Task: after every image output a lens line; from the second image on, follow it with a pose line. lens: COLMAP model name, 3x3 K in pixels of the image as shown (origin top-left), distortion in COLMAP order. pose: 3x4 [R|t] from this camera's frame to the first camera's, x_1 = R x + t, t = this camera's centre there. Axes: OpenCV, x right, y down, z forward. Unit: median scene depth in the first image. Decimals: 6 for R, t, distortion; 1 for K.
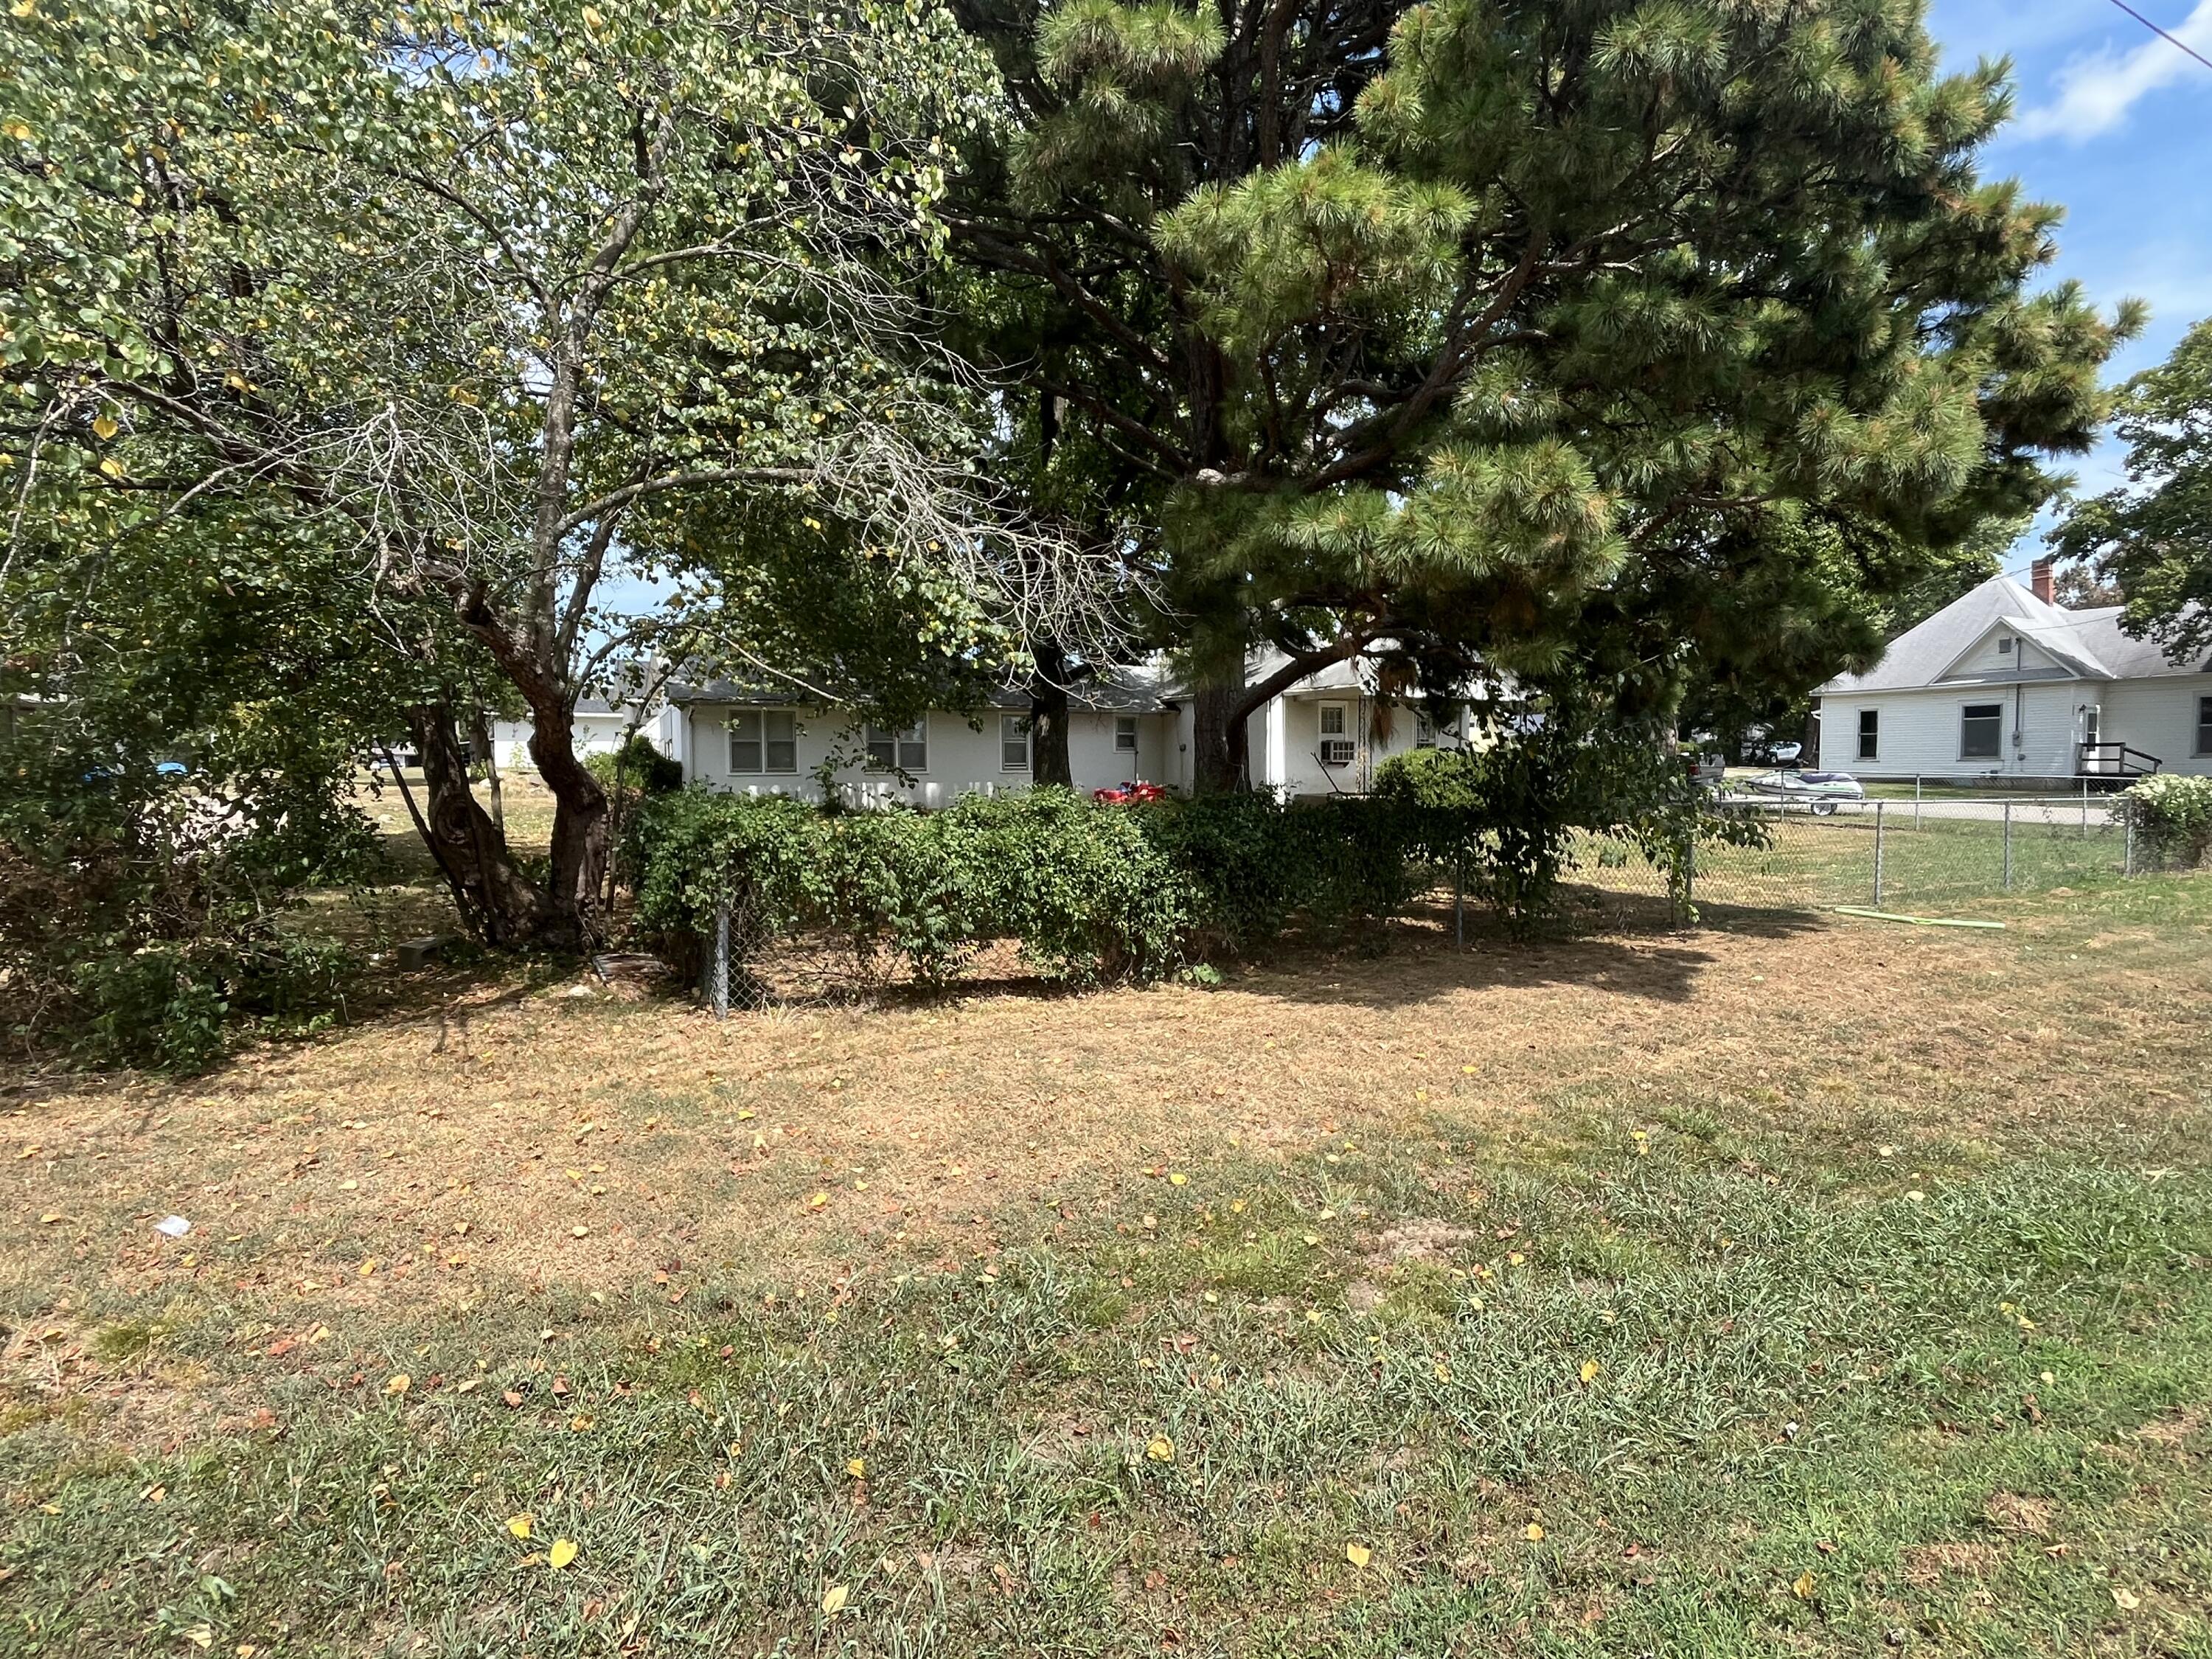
lens RADIAL K [[1157.8, 0, 1106.0], [0, 1157.8, 829.5], [0, 0, 1]] dist [0.009494, -0.013281]
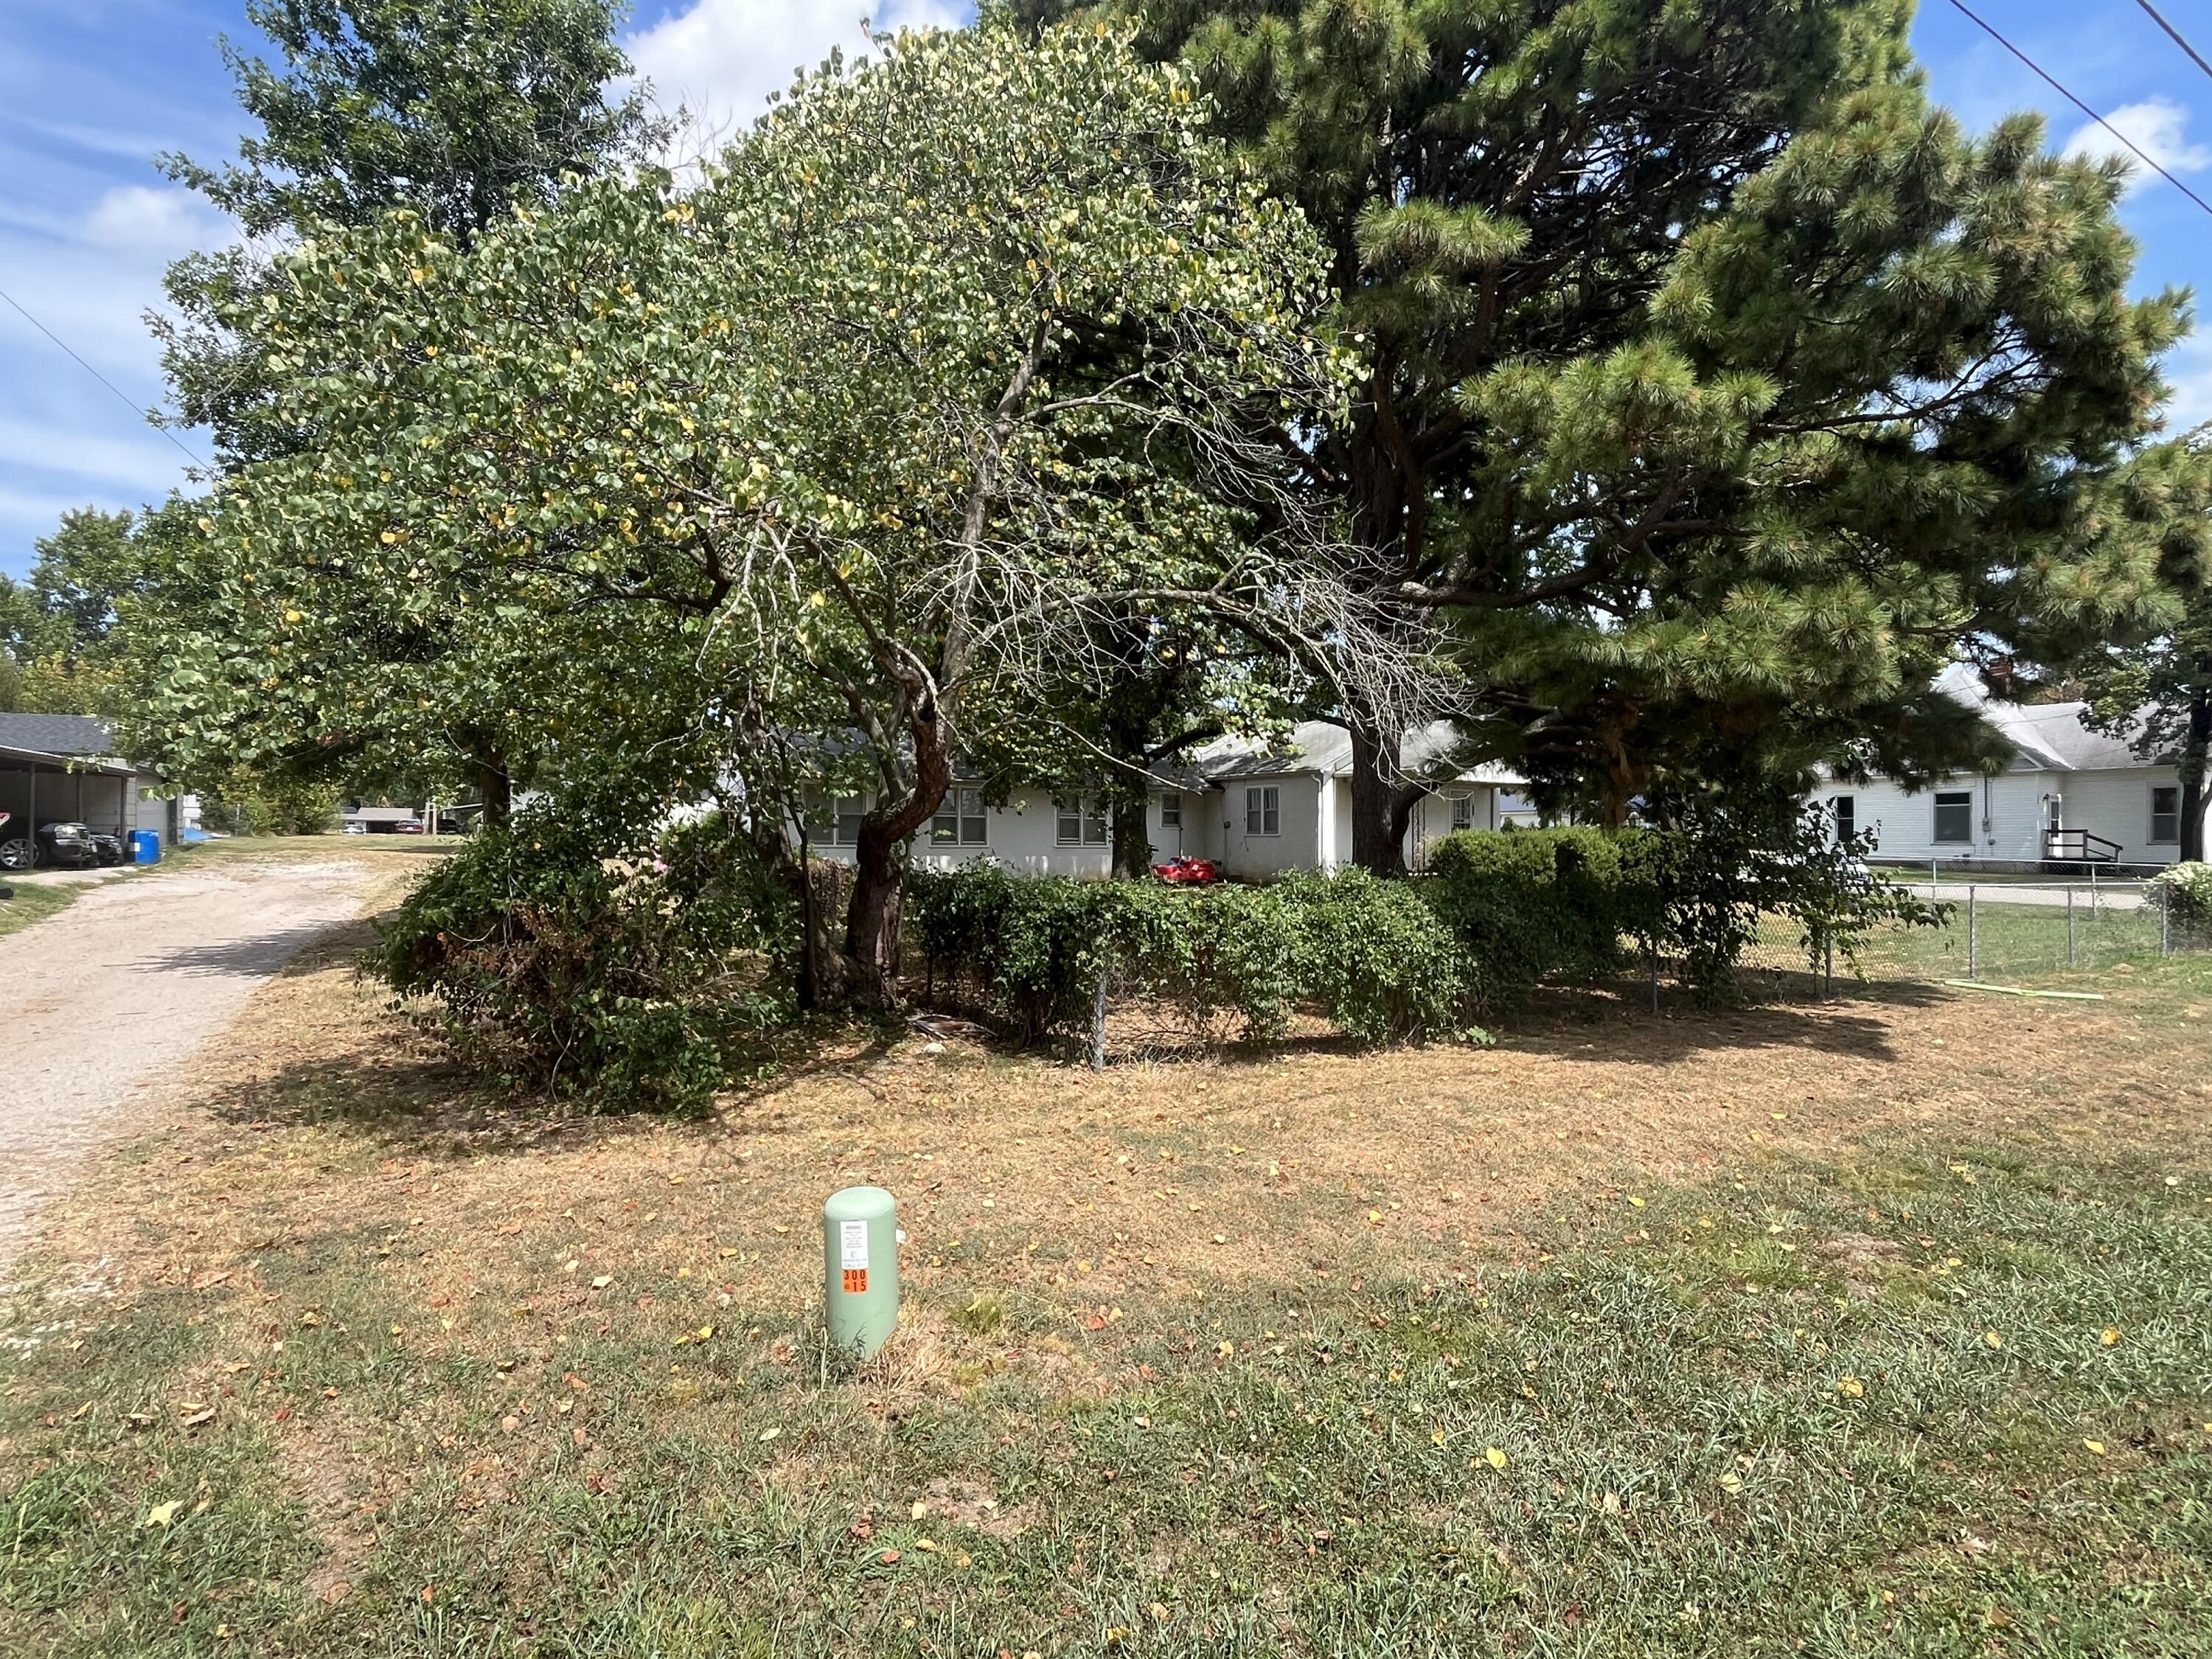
lens RADIAL K [[1157.8, 0, 1106.0], [0, 1157.8, 829.5], [0, 0, 1]] dist [0.009494, -0.013281]
pose [[0.998996, 0.011514, 0.043285, -0.325951], [-0.008759, 0.997955, -0.063311, 0.000798], [-0.043925, 0.062868, 0.997055, -0.111920]]
